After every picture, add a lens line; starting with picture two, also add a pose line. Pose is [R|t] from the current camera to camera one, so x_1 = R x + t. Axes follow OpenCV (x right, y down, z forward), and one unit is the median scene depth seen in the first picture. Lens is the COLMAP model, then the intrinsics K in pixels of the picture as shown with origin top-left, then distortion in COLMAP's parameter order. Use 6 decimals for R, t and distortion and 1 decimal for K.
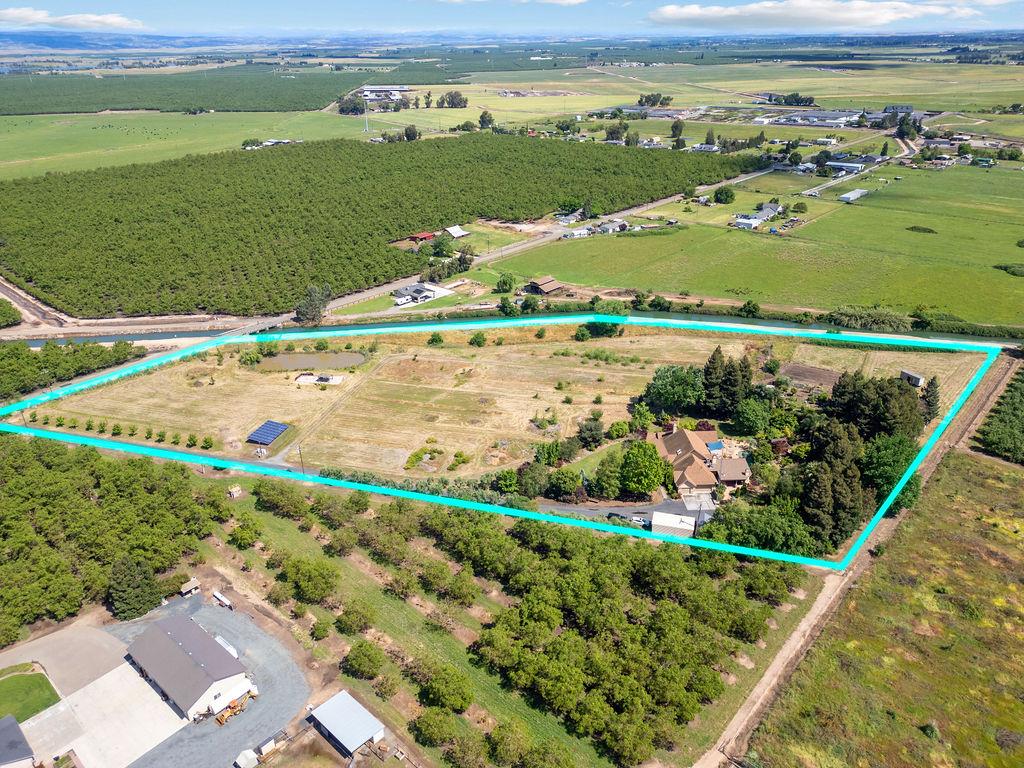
lens RADIAL K [[707.0, 0, 508.3], [0, 707.0, 374.2], [0, 0, 1]] dist [0.039136, -0.003104]
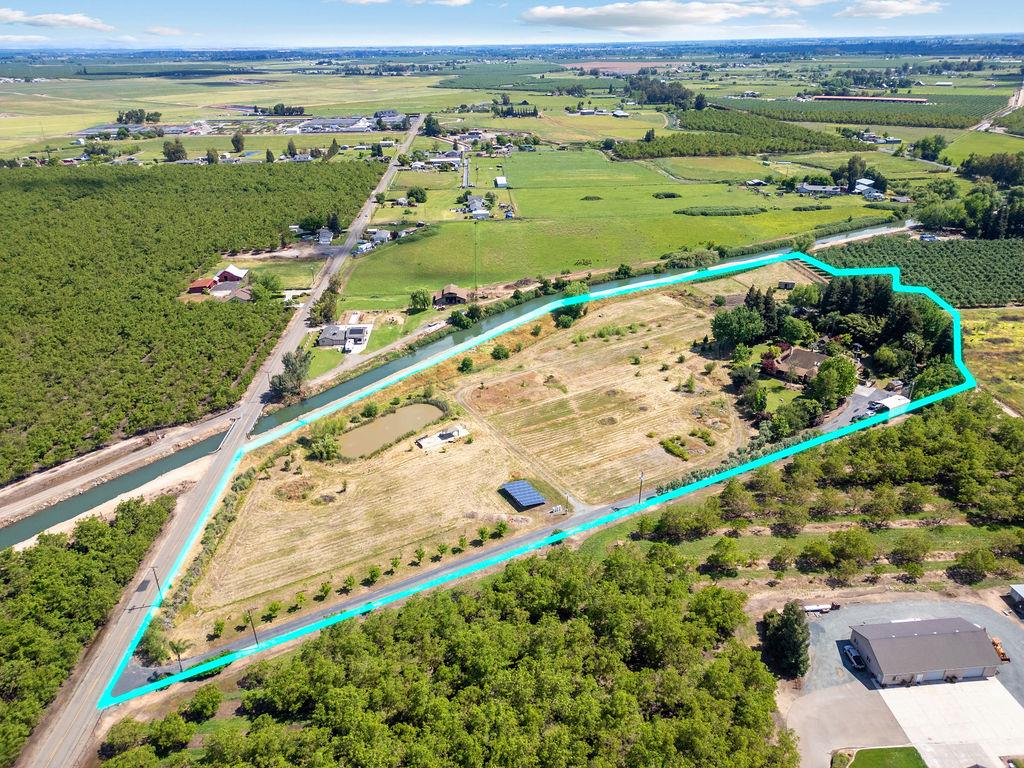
lens RADIAL K [[711.6, 0, 507.6], [0, 711.6, 383.3], [0, 0, 1]] dist [0.063284, -0.054877]
pose [[0.704634, -0.298802, 0.643591, -0.638870], [0.305110, 0.946470, 0.105371, -0.103213], [-0.640624, 0.122118, 0.758082, 0.258889]]
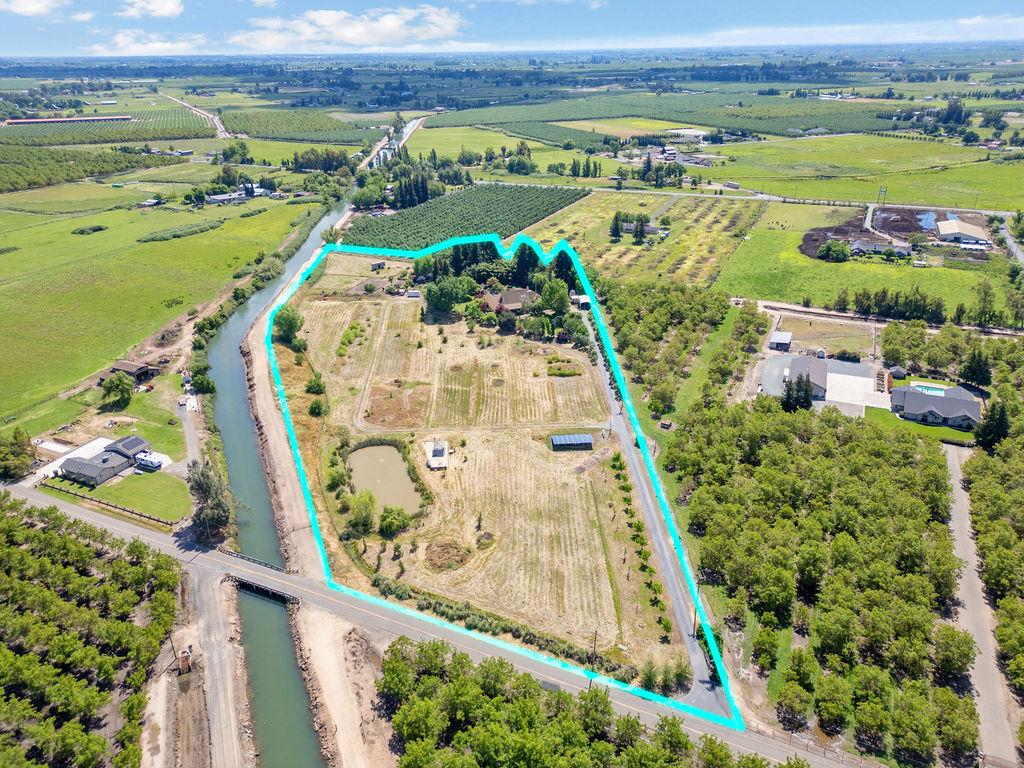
lens RADIAL K [[711.6, 0, 507.6], [0, 711.6, 383.3], [0, 0, 1]] dist [0.063284, -0.054877]
pose [[-0.294322, -0.382883, 0.875657, -0.837280], [0.424414, 0.768574, 0.478713, -0.355111], [-0.856299, 0.512537, -0.063708, 0.816405]]
